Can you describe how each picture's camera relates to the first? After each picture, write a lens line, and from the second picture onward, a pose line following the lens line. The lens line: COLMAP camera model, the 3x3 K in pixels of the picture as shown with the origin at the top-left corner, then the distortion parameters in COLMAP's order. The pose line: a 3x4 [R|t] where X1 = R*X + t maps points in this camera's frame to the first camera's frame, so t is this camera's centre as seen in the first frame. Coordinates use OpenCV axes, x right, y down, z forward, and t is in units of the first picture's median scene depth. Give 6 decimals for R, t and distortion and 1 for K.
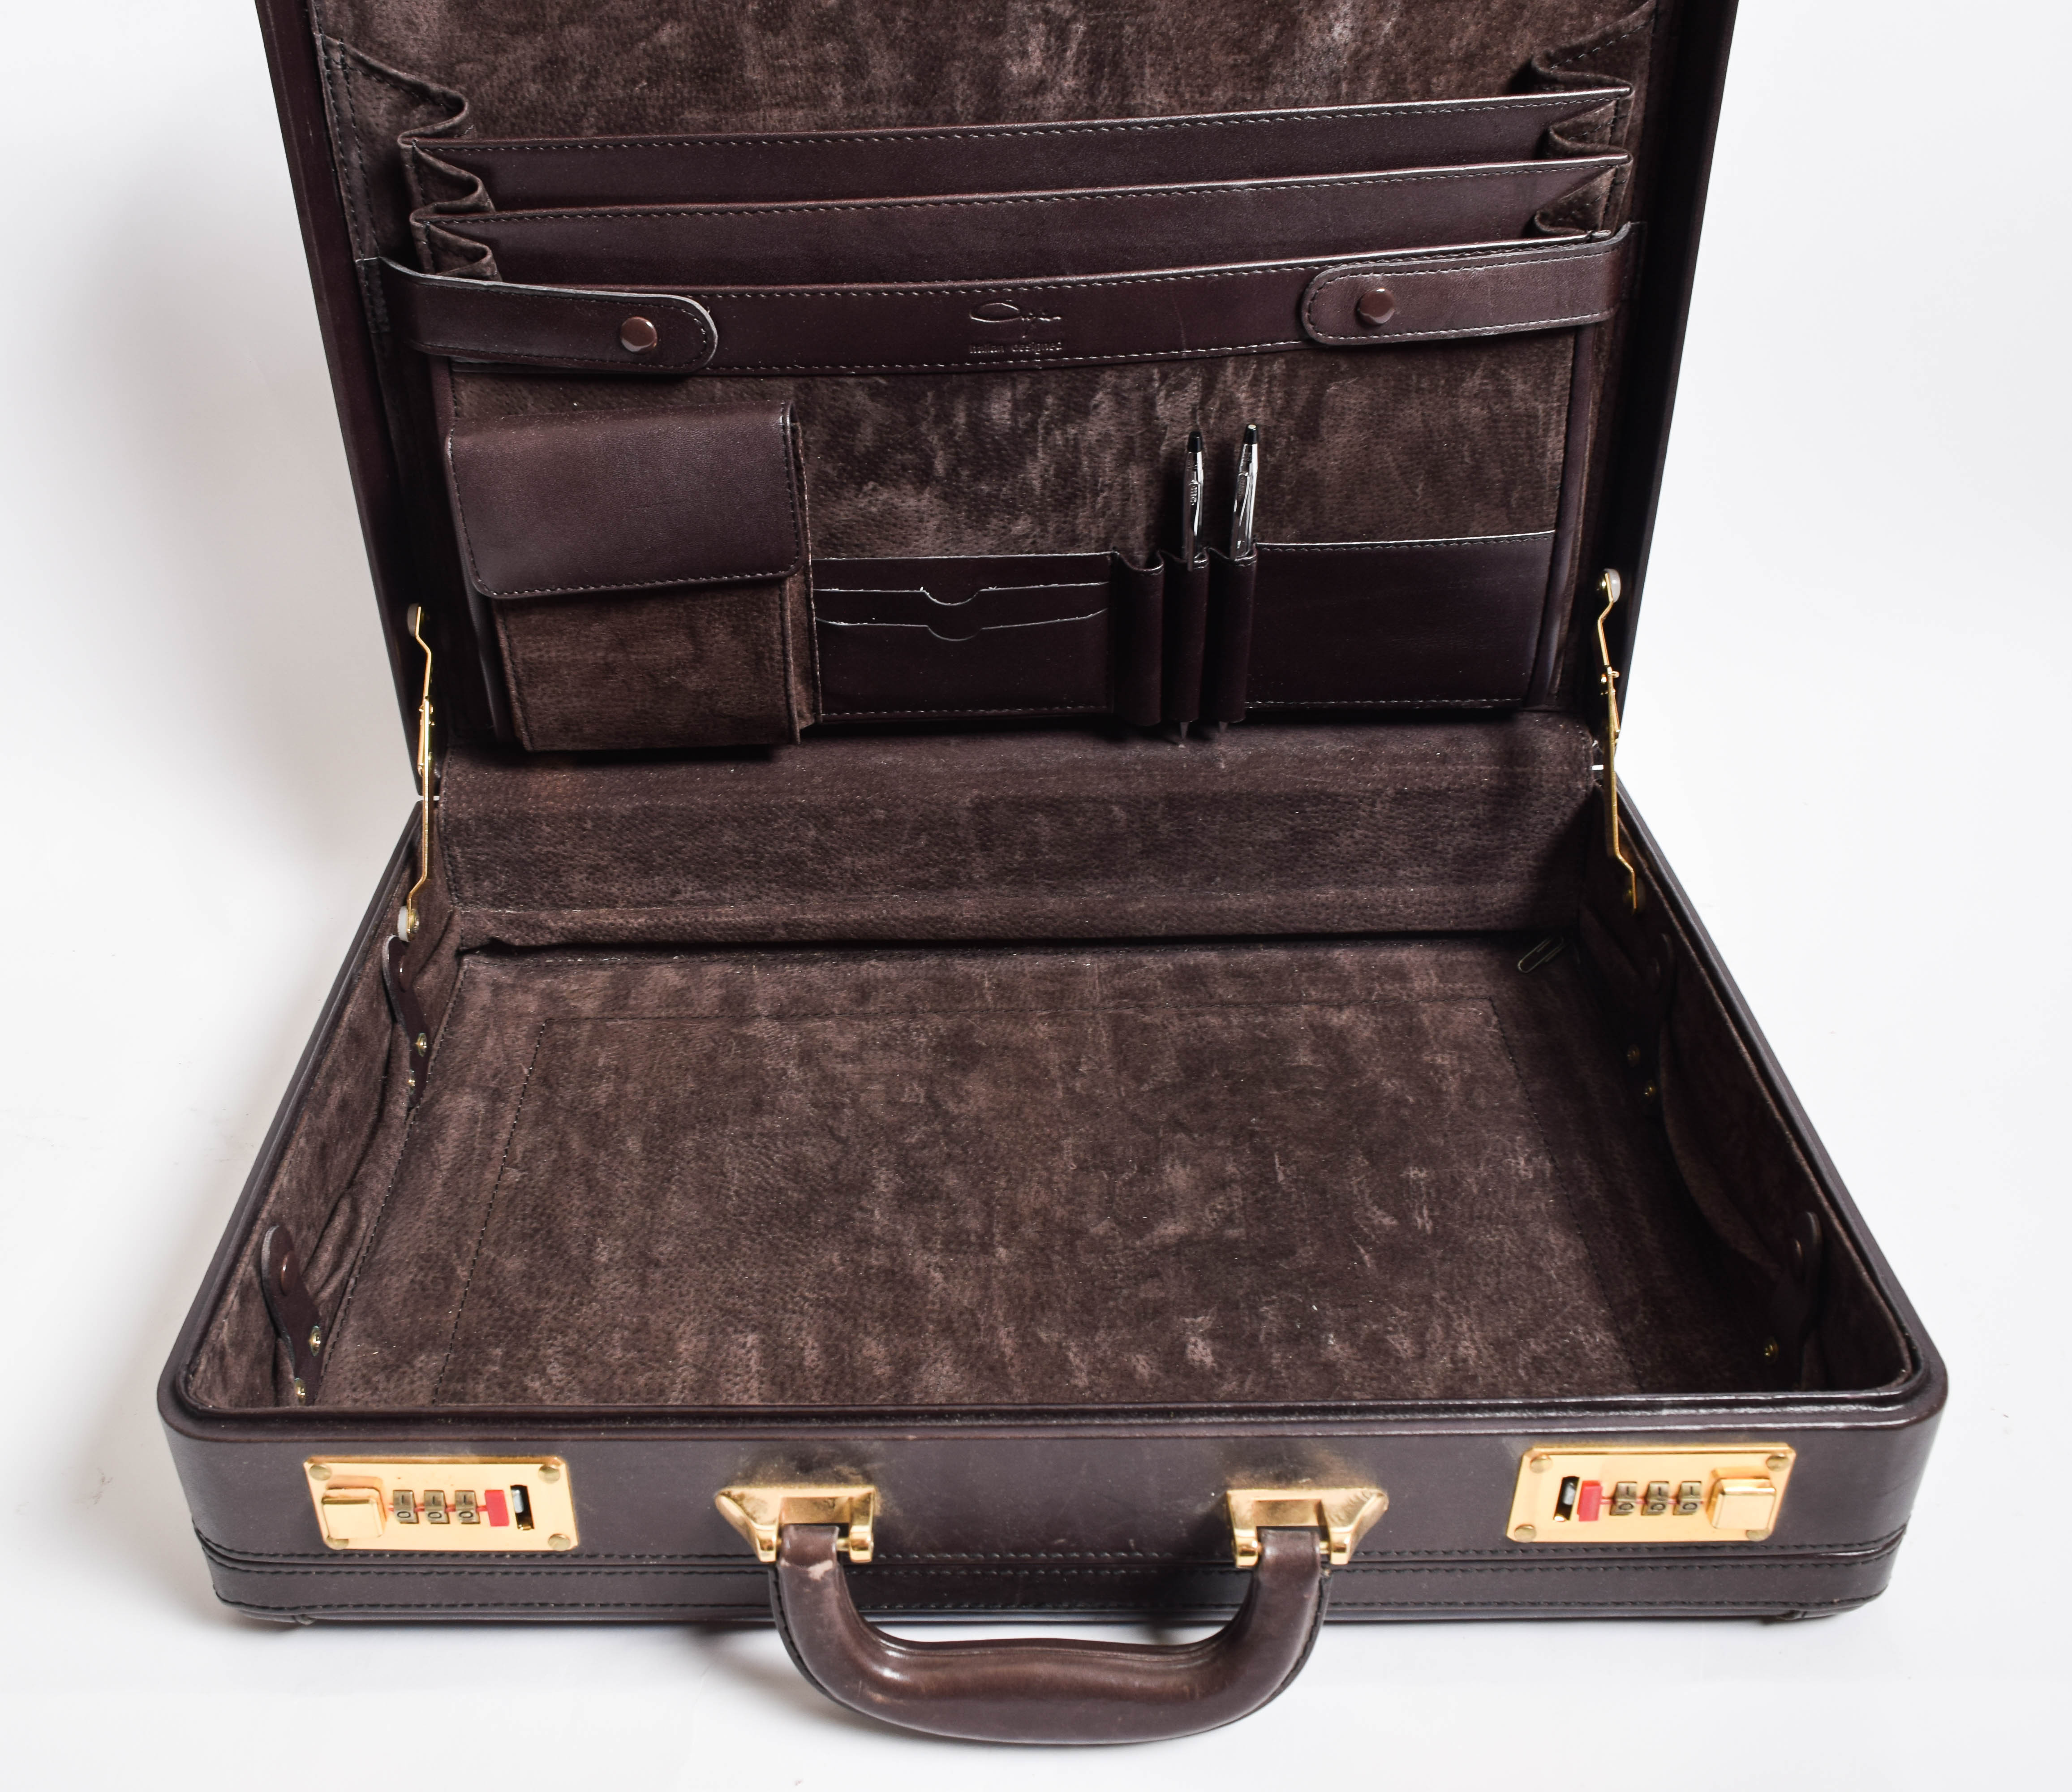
lens RADIAL K [[2047.7, 0, 892.2], [0, 2047.7, 899.1], [0, 0, 1]] dist [-0.015439, 0.000000]
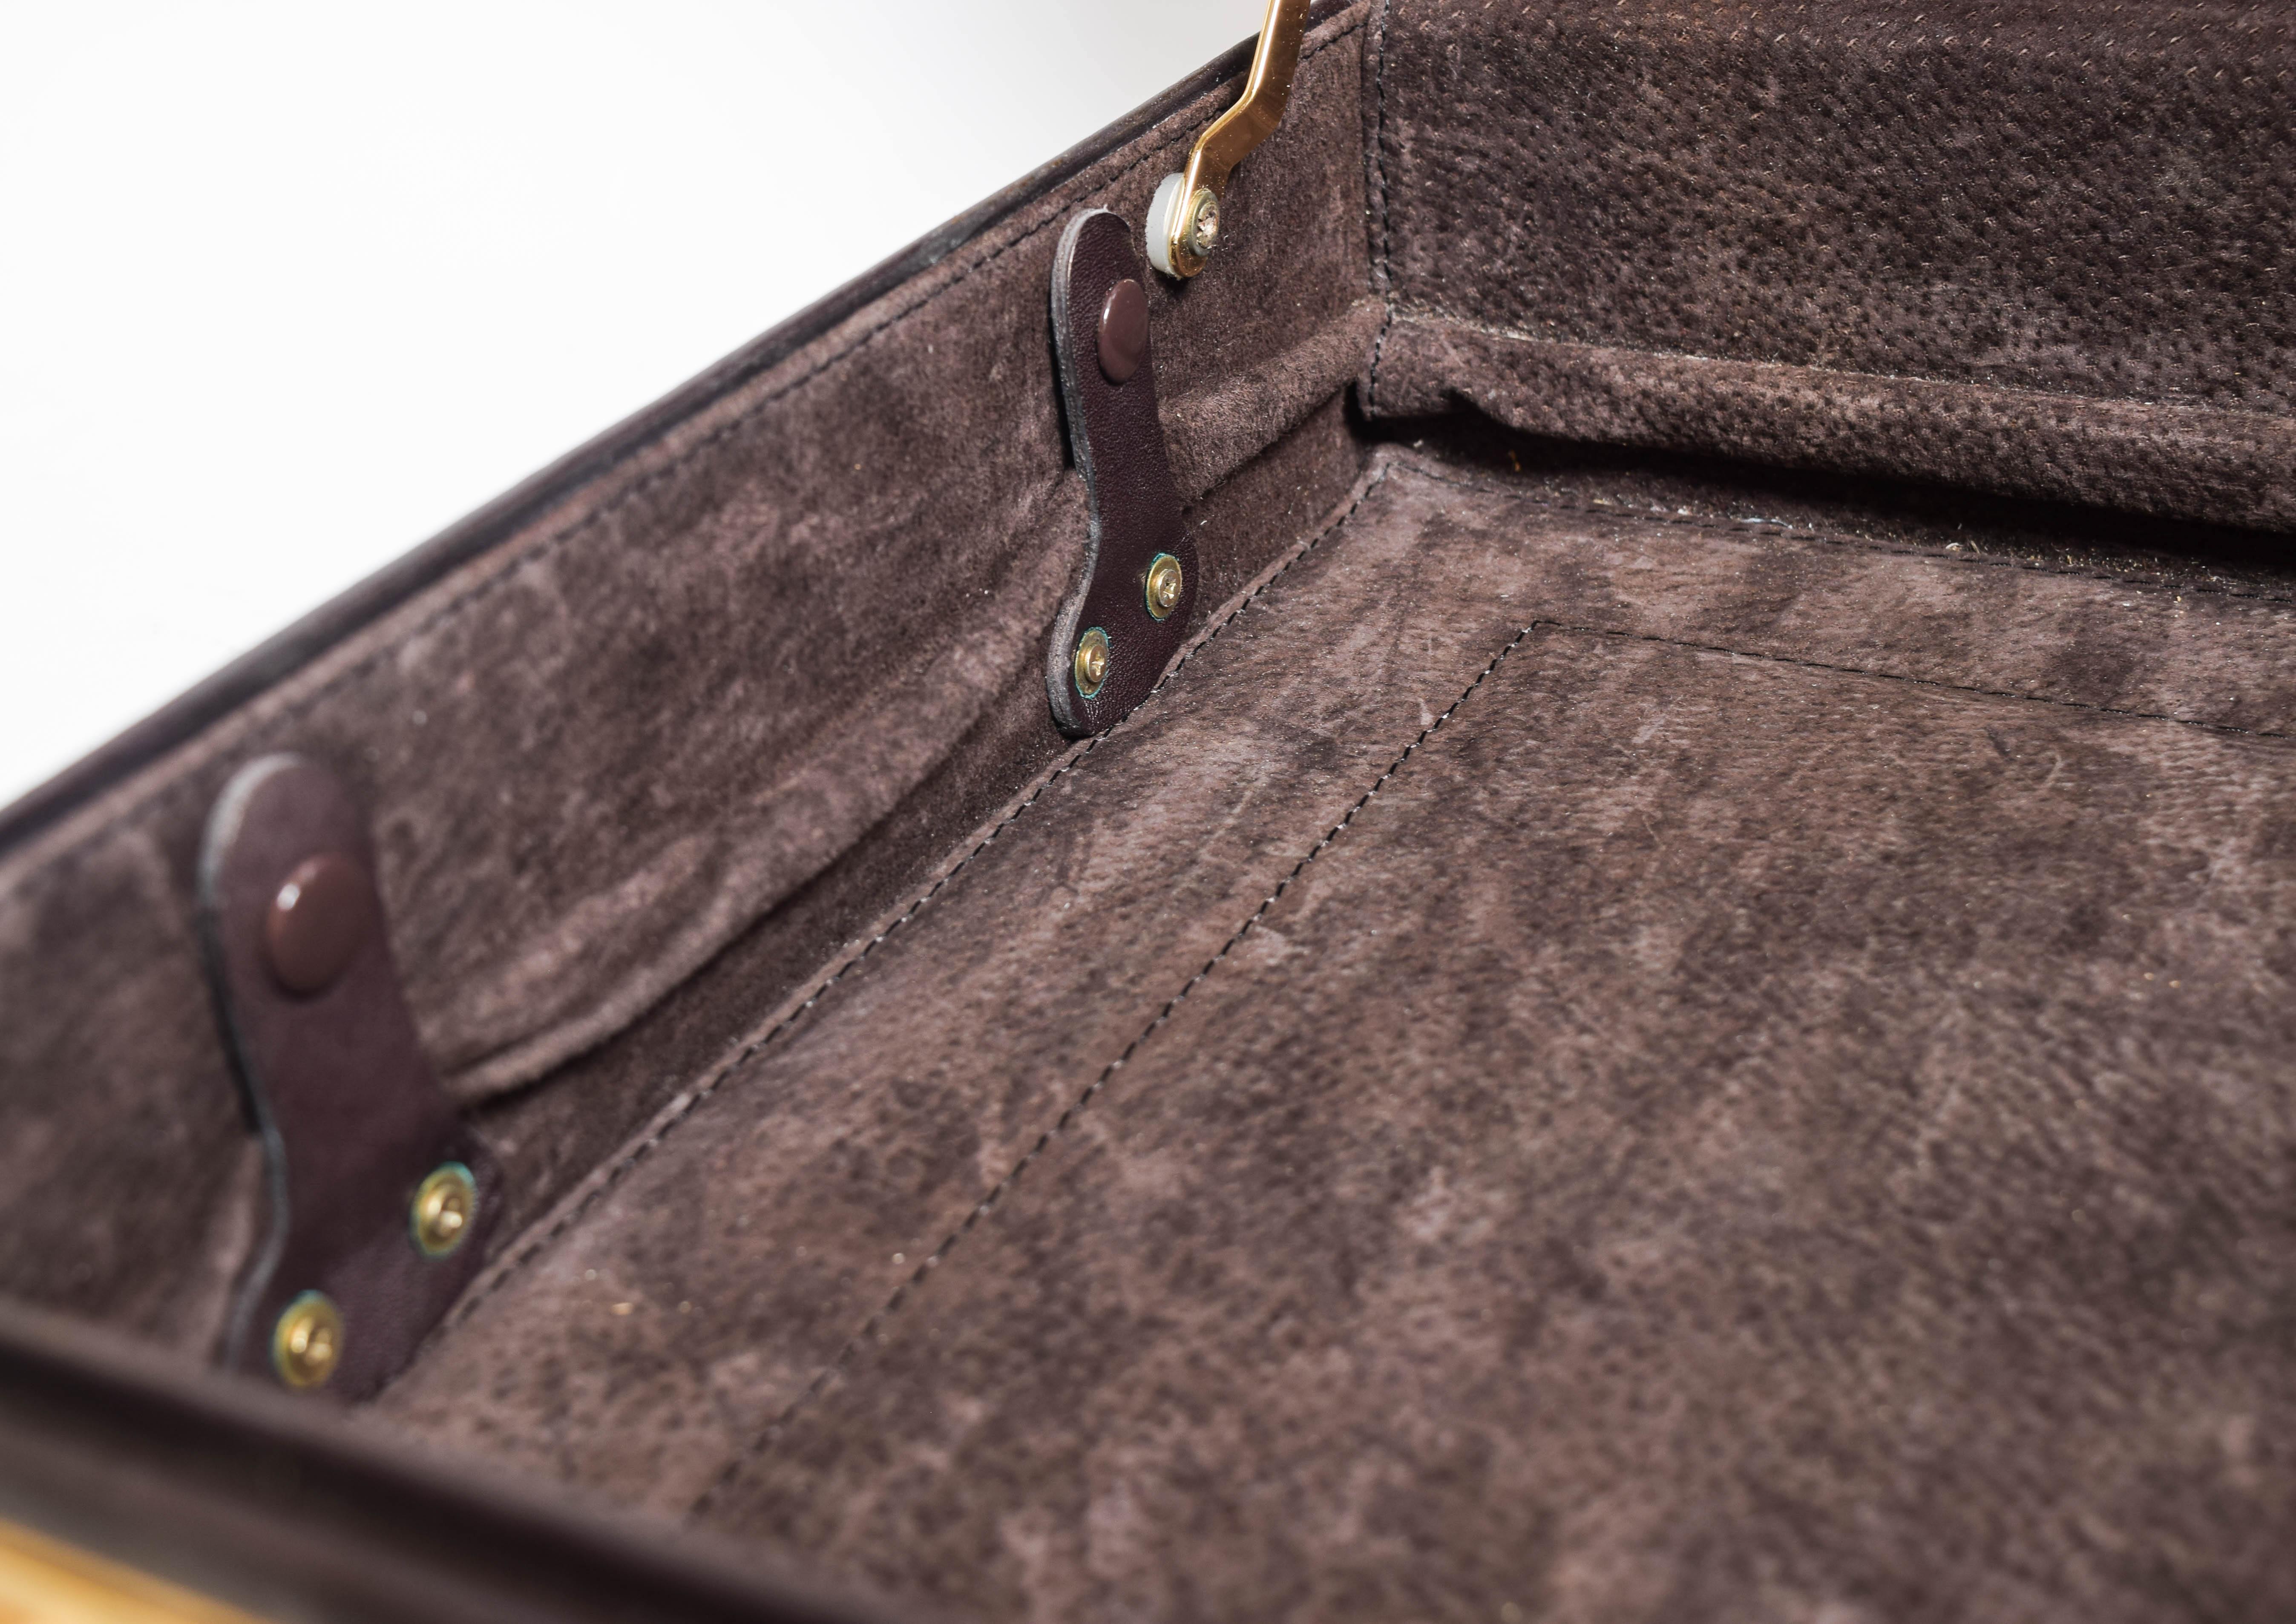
lens RADIAL K [[3321.4, 0, 1037.2], [0, 3321.4, 764.9], [0, 0, 1]] dist [-0.027463, 0.000000]
pose [[0.888303, 0.188729, -0.418688, -0.002280], [-0.212174, 0.977184, -0.009676, 0.116287], [0.407309, 0.097430, 0.908079, 0.490217]]
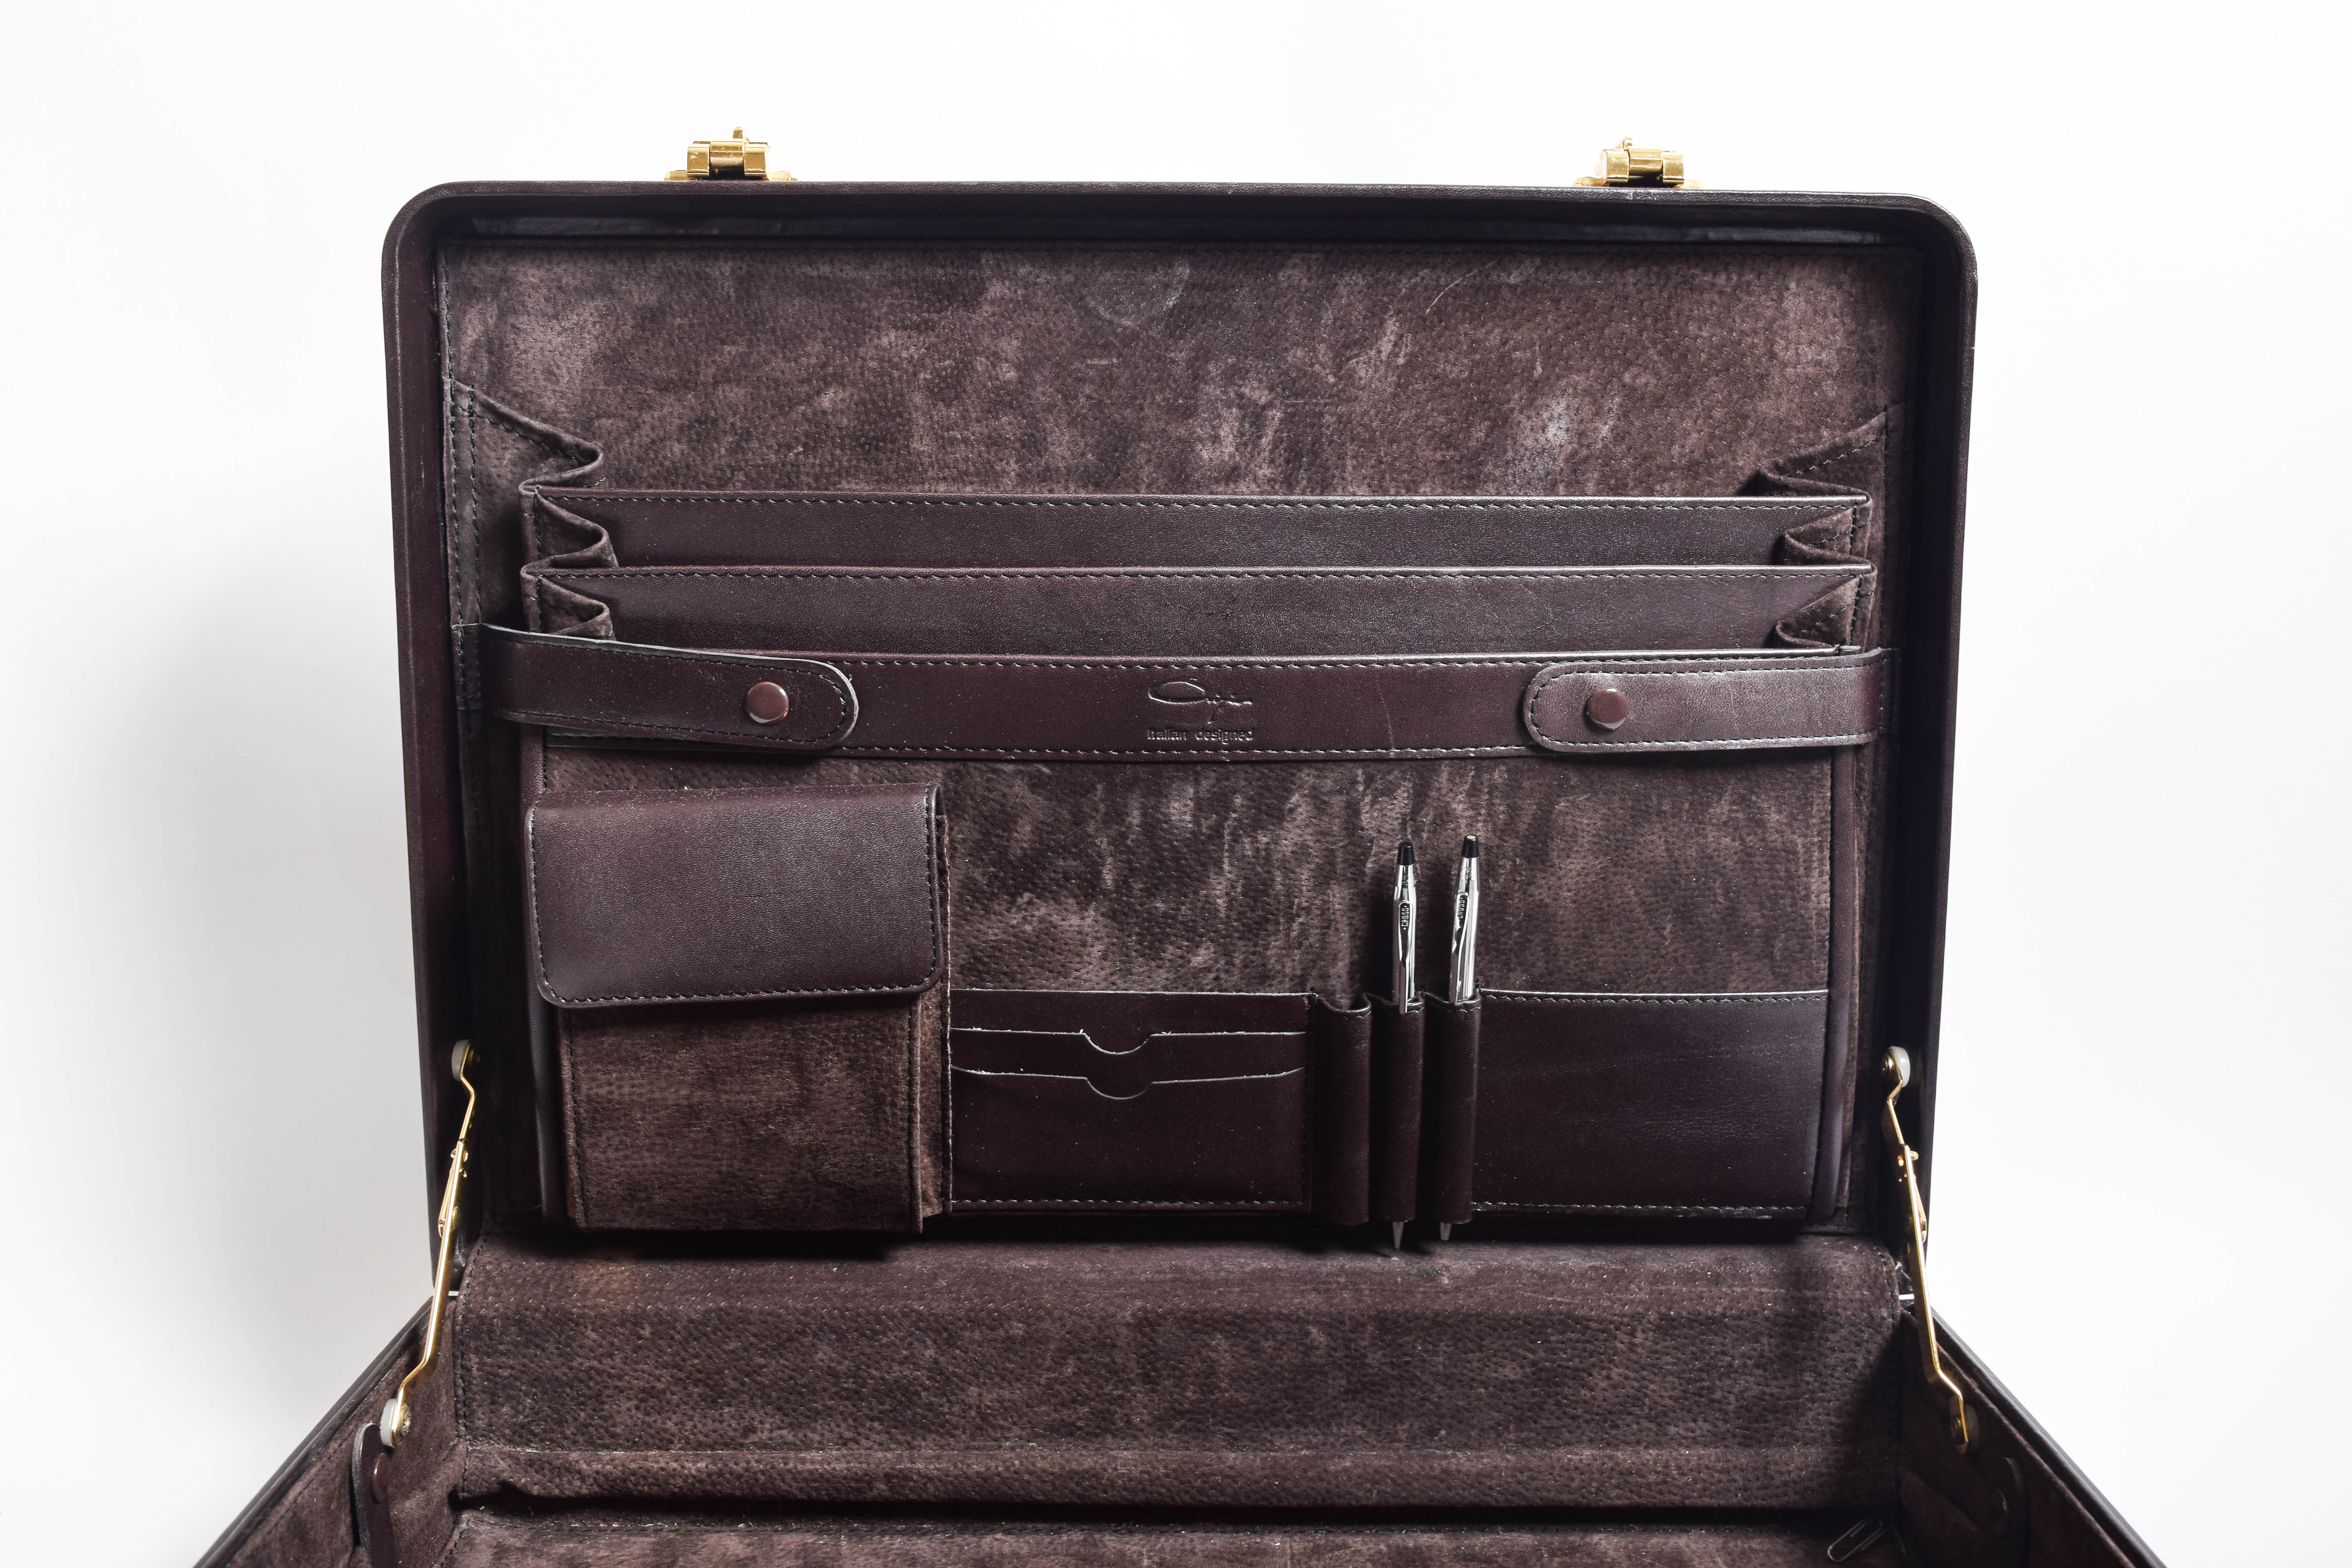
lens RADIAL K [[2388.4, 0, 1177.9], [0, 2388.4, 789.1], [0, 0, 1]] dist [-0.029704, 0.000000]
pose [[0.998190, 0.045342, 0.039512, 0.010885], [-0.025033, 0.910599, -0.412531, 0.159351], [-0.054684, 0.410795, 0.910086, 0.076227]]
